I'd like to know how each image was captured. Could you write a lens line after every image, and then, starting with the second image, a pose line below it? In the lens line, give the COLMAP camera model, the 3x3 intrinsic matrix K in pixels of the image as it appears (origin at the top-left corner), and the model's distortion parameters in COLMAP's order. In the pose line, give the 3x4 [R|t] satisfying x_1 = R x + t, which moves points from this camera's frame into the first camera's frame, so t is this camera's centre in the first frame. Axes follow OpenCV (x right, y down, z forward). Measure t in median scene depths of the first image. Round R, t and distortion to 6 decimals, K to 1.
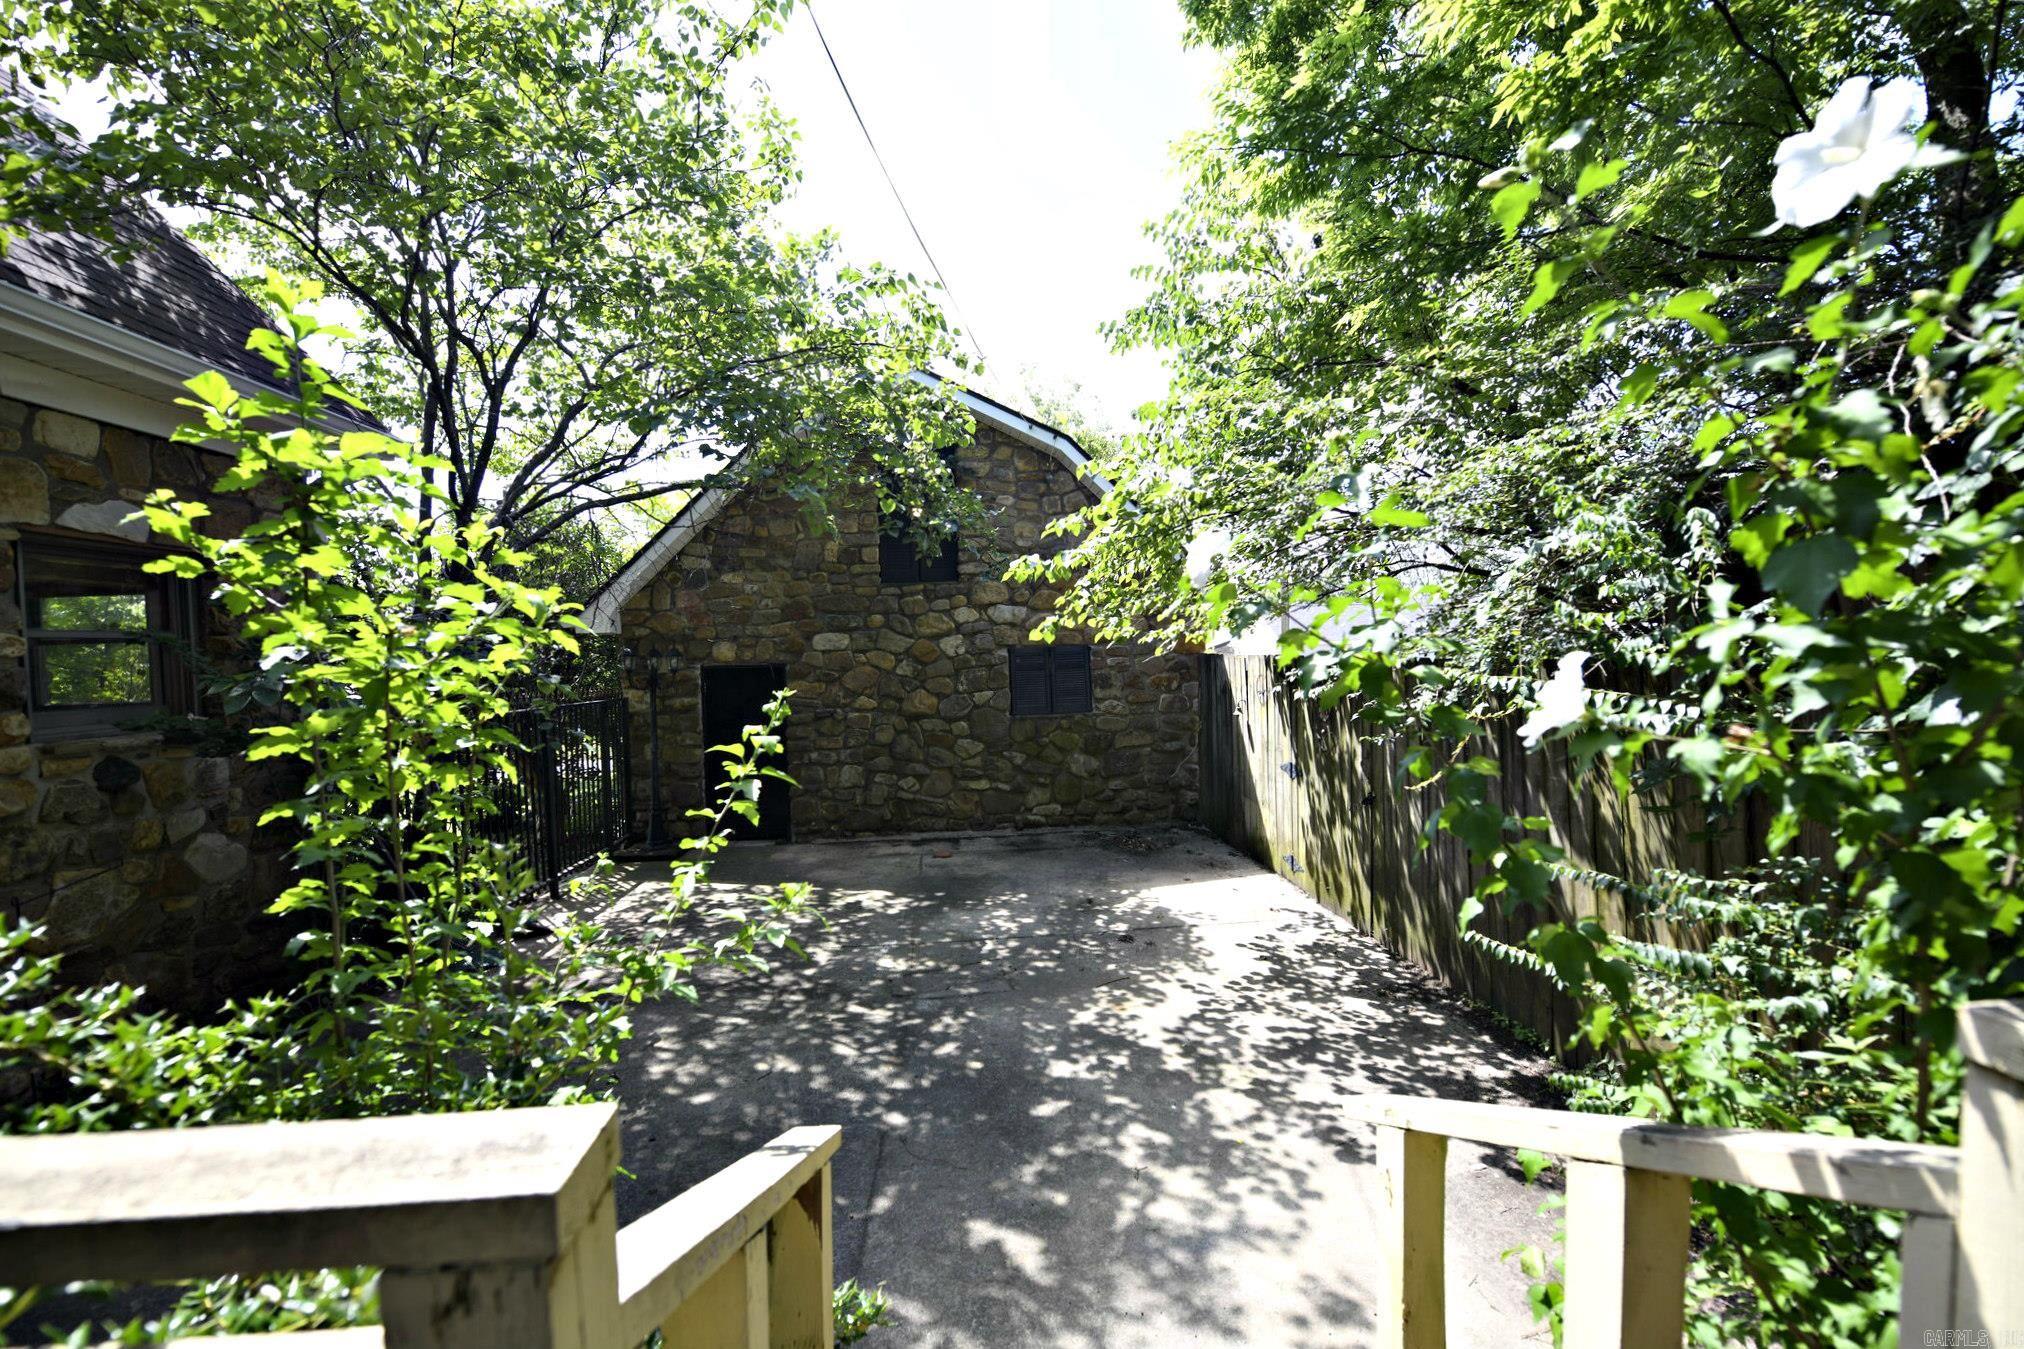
lens RADIAL K [[812.8, 0, 1007.1], [0, 812.8, 671.7], [0, 0, 1]] dist [-0.005238, -0.005537]
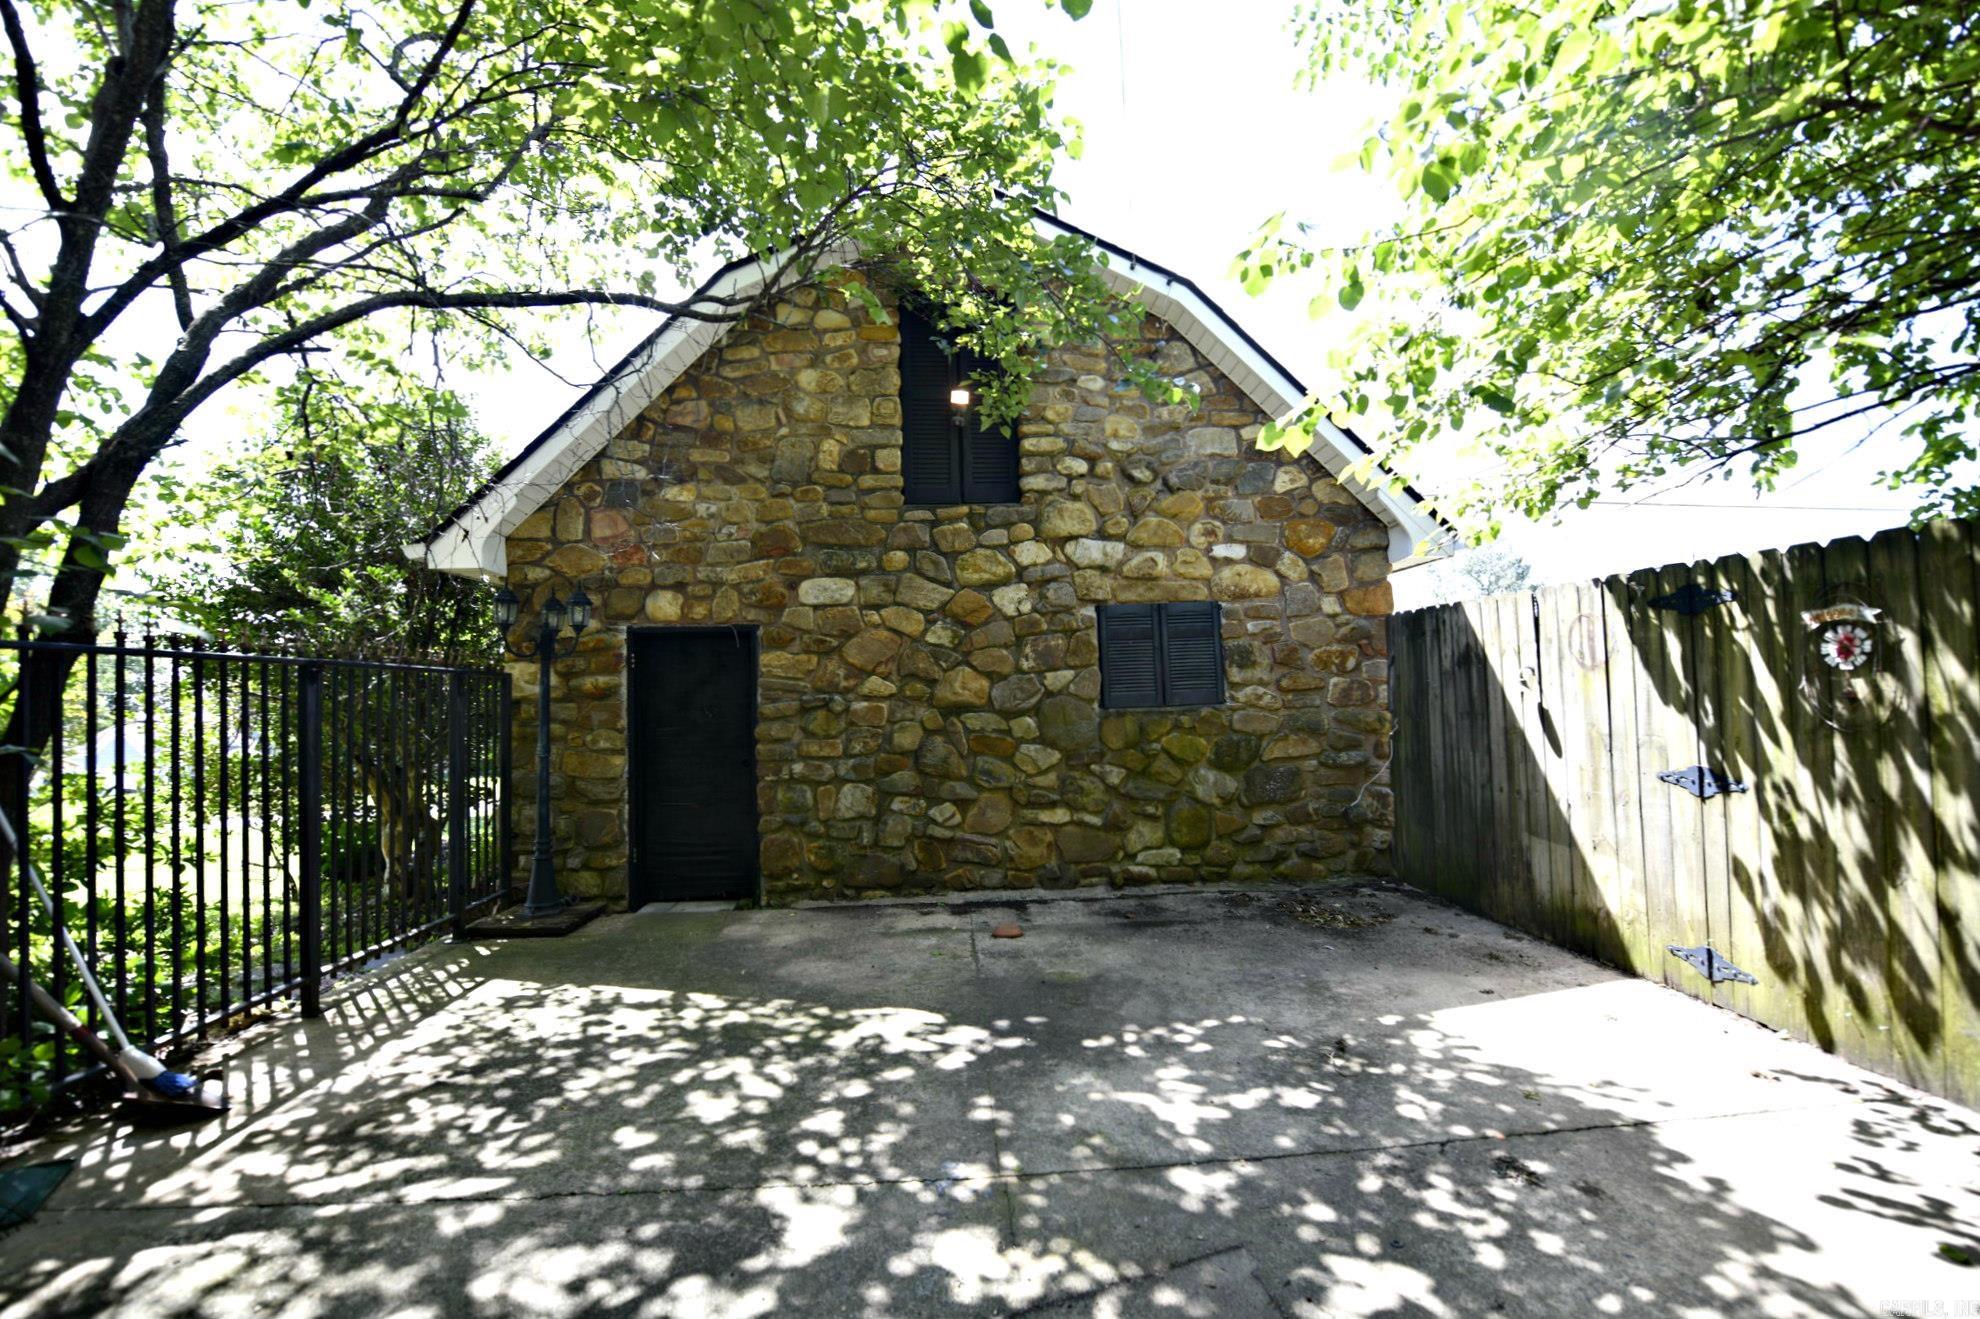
lens RADIAL K [[795.1, 0, 985.2], [0, 795.1, 656.8], [0, 0, 1]] dist [-0.005238, -0.005537]
pose [[0.999666, -0.000330, -0.025829, -0.073193], [-0.001676, 0.996982, -0.077611, 0.063574], [0.025777, 0.077629, 0.996649, 0.370779]]
